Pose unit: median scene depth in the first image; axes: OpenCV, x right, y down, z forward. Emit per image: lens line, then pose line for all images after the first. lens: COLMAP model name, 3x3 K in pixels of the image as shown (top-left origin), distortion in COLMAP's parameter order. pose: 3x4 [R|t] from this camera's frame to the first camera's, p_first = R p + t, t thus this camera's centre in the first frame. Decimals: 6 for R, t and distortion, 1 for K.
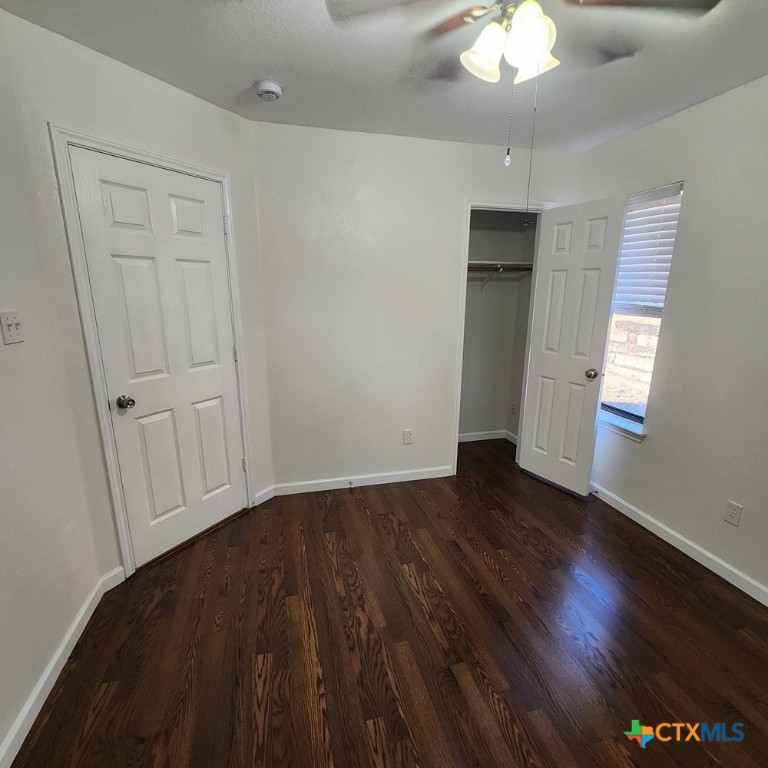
lens RADIAL K [[415.6, 0, 381.9], [0, 415.6, 392.6], [0, 0, 1]] dist [-0.008336, -0.001801]
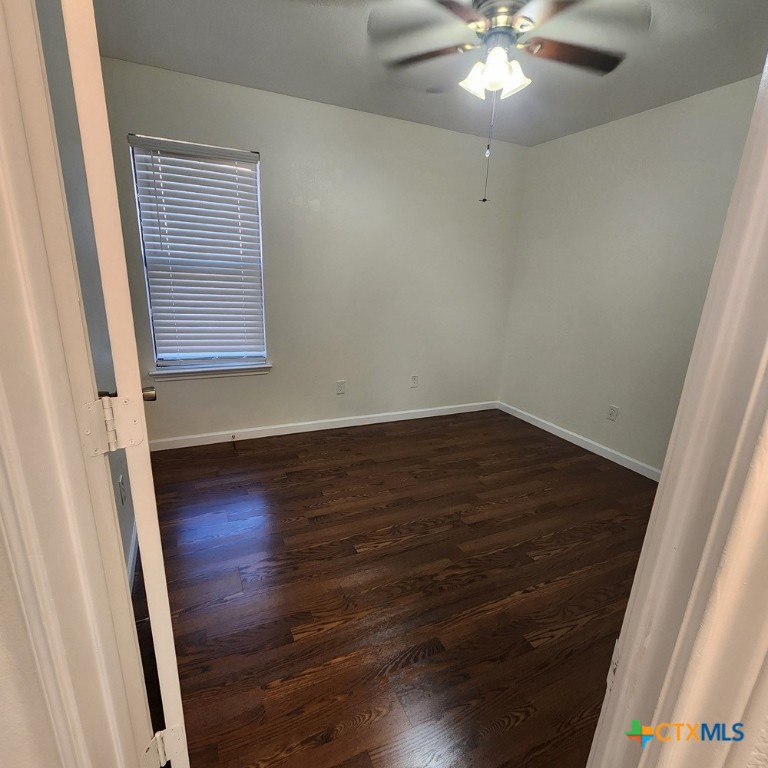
lens RADIAL K [[415.6, 0, 381.9], [0, 415.6, 392.6], [0, 0, 1]] dist [-0.008336, -0.001801]
pose [[-0.179541, -0.292948, 0.939120, -0.856034], [0.201288, 0.923495, 0.326557, -0.226079], [-0.962937, 0.247664, -0.106838, 1.180868]]
